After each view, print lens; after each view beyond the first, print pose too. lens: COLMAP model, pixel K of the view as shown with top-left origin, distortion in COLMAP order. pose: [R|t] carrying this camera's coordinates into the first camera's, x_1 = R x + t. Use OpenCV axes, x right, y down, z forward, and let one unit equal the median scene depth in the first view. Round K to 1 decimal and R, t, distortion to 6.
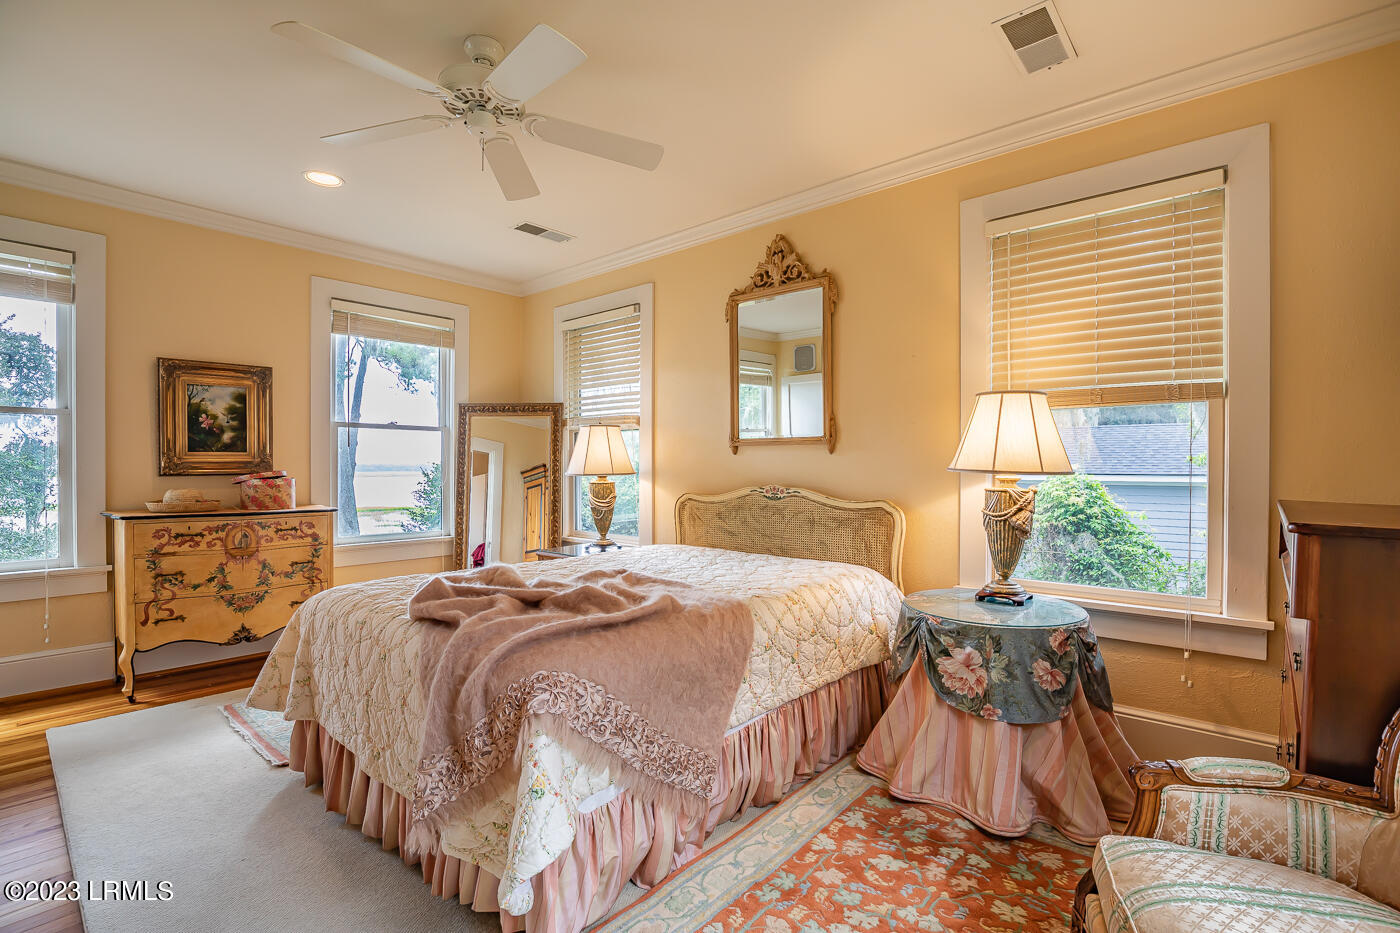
lens RADIAL K [[643.7, 0, 701.6], [0, 643.7, 470.9], [0, 0, 1]] dist [-0.030647, 0.001899]
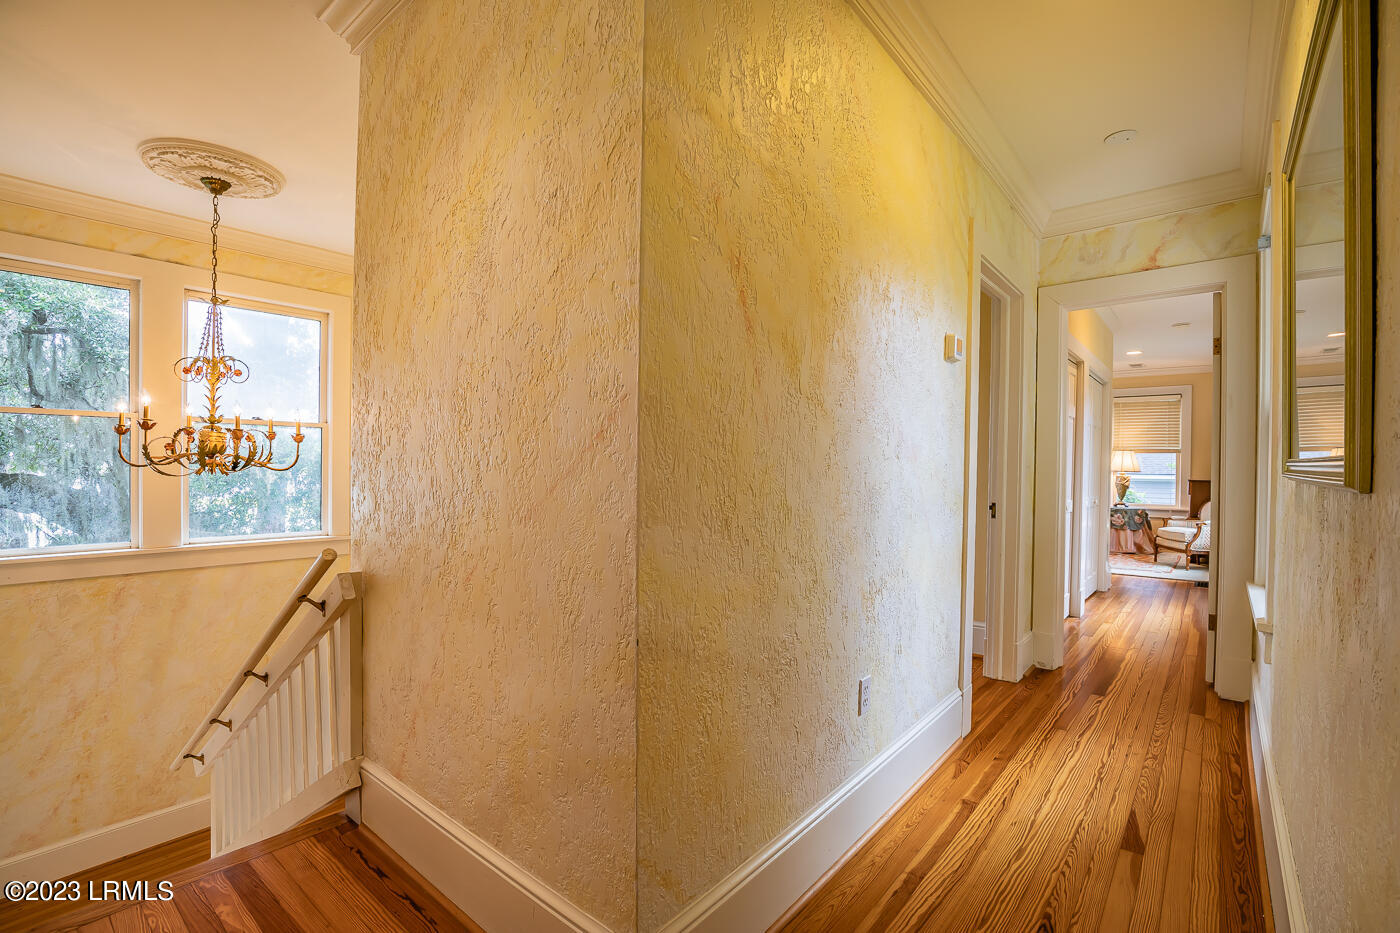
lens RADIAL K [[643.7, 0, 700.5], [0, 643.7, 470.9], [0, 0, 1]] dist [-0.030647, 0.001899]
pose [[0.999756, 0.001043, 0.022086, -2.366706], [-0.001075, 0.999998, 0.001433, -0.001857], [-0.022084, -0.001457, 0.999755, -3.030689]]
